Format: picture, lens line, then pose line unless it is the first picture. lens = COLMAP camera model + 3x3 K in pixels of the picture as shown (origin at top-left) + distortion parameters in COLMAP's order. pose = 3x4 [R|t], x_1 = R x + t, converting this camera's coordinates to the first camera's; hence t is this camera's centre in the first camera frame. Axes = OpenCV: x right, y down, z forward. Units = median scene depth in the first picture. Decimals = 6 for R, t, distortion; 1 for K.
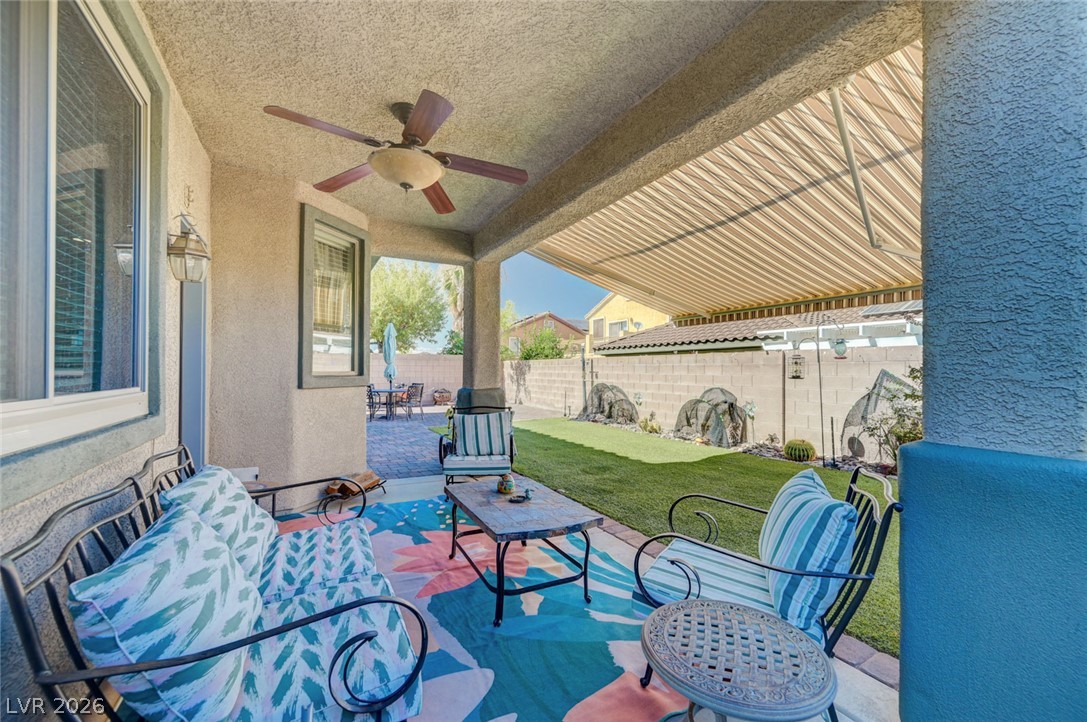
lens RADIAL K [[437.2, 0, 553.0], [0, 437.2, 368.6], [0, 0, 1]] dist [-0.002510, -0.000156]
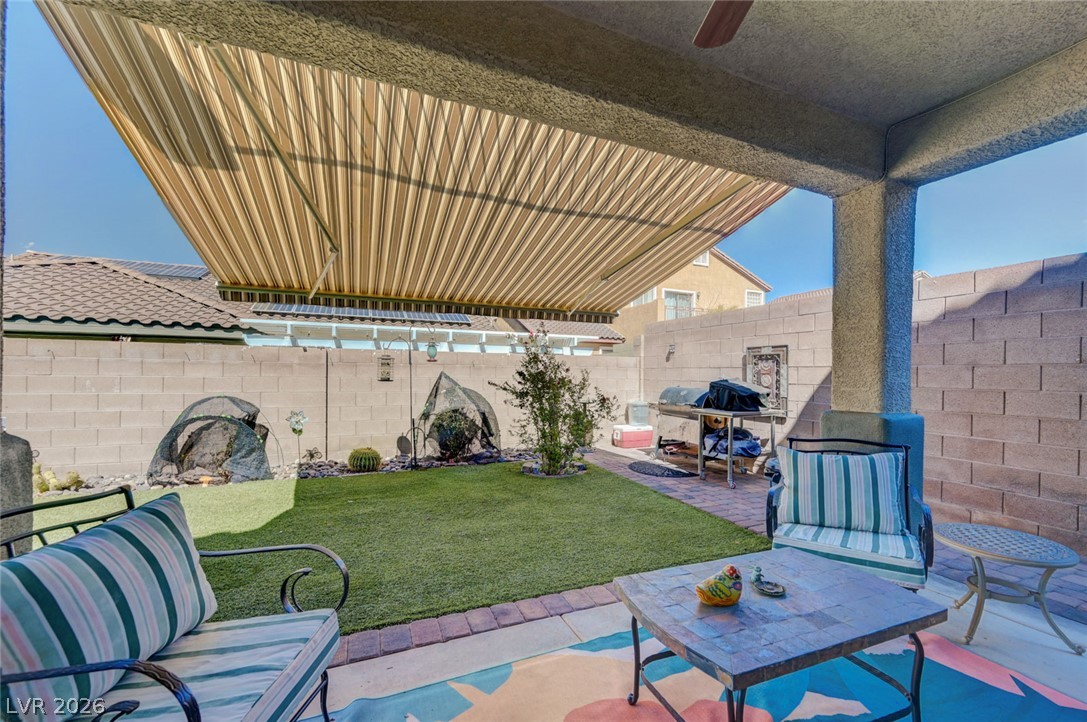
lens RADIAL K [[437.2, 0, 541.6], [0, 437.2, 366.9], [0, 0, 1]] dist [-0.002510, -0.000156]
pose [[0.112857, 0.011196, 0.993548, -0.253633], [-0.012895, 0.999869, -0.009803, -0.001404], [-0.993528, -0.011705, 0.112987, 0.453015]]
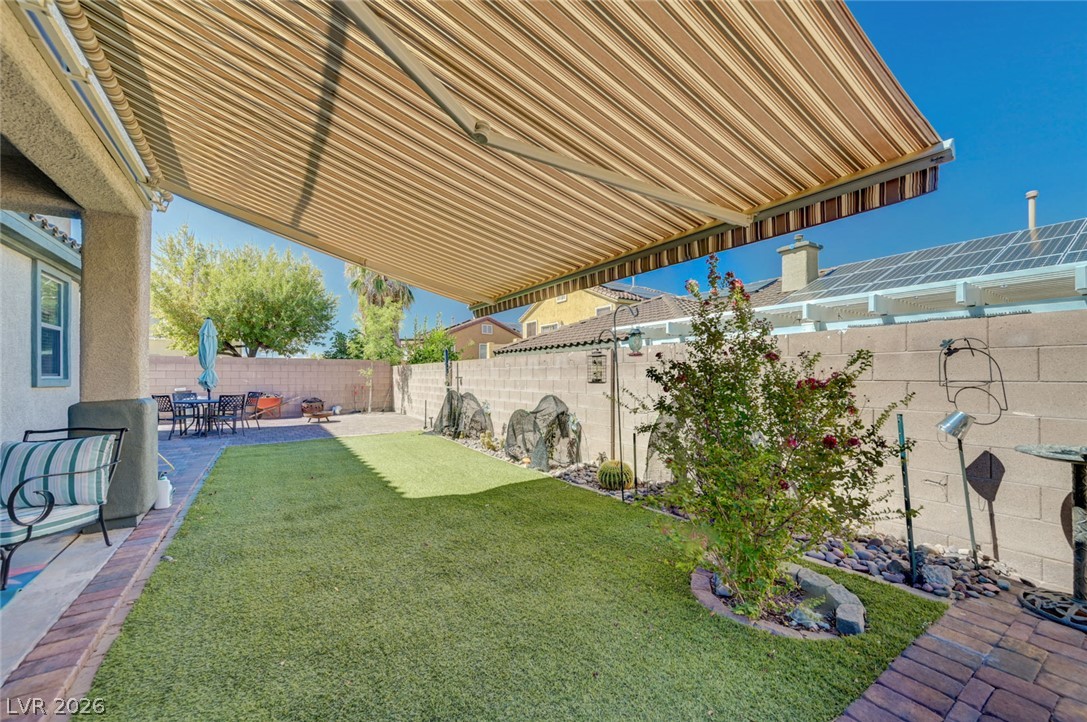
lens RADIAL K [[437.2, 0, 552.6], [0, 437.2, 368.2], [0, 0, 1]] dist [-0.002510, -0.000156]
pose [[0.997393, -0.004332, 0.072028, 0.335407], [0.005464, 0.999865, -0.015517, 0.006772], [-0.071951, 0.015870, 0.997282, 0.191229]]
